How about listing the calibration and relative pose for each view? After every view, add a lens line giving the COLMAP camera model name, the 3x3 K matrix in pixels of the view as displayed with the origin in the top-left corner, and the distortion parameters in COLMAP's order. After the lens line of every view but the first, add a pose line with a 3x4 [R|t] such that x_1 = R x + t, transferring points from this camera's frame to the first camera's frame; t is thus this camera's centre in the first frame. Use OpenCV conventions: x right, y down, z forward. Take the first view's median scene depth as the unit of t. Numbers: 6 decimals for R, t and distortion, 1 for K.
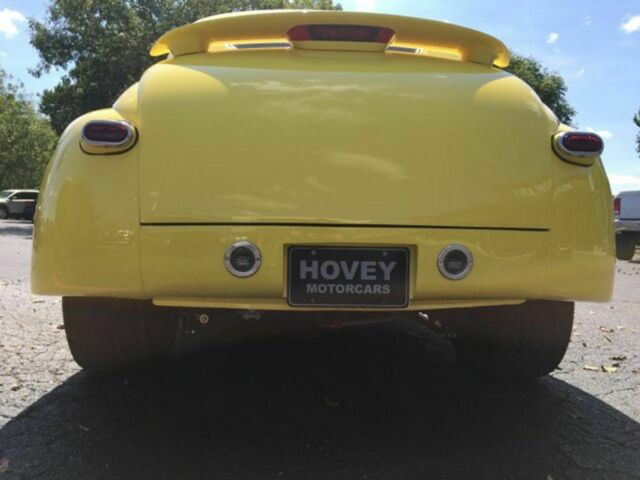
lens RADIAL K [[552.9, 0, 317.9], [0, 552.9, 236.3], [0, 0, 1]] dist [0.054919, -0.095275]
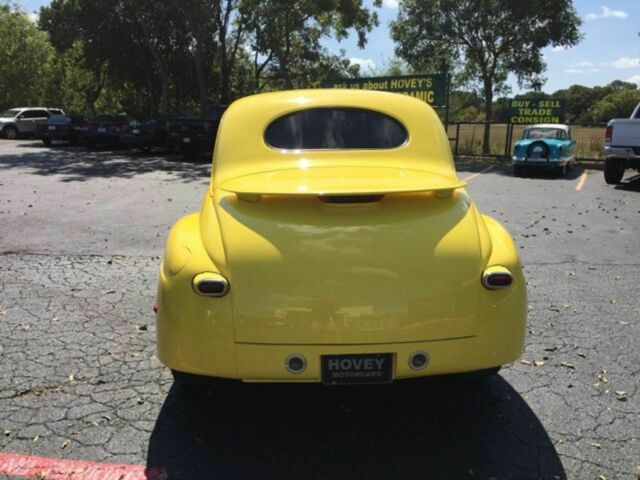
lens RADIAL K [[552.9, 0, 325.0], [0, 552.9, 238.3], [0, 0, 1]] dist [0.054919, -0.095275]
pose [[0.999892, -0.014192, 0.003858, -0.029413], [0.013192, 0.981418, 0.191430, -0.432707], [-0.006503, -0.191359, 0.981499, -0.403592]]
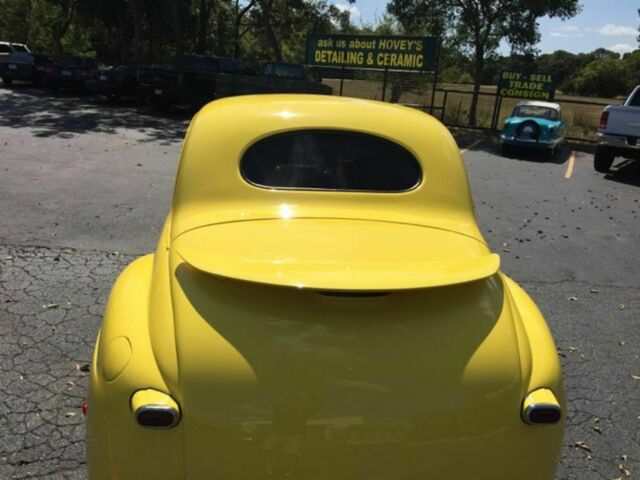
lens RADIAL K [[552.9, 0, 325.1], [0, 552.9, 244.3], [0, 0, 1]] dist [0.054919, -0.095275]
pose [[0.997827, 0.038725, 0.053314, -0.062989], [-0.052246, 0.957997, 0.281978, -0.603184], [-0.040155, -0.284150, 0.957938, -0.039309]]
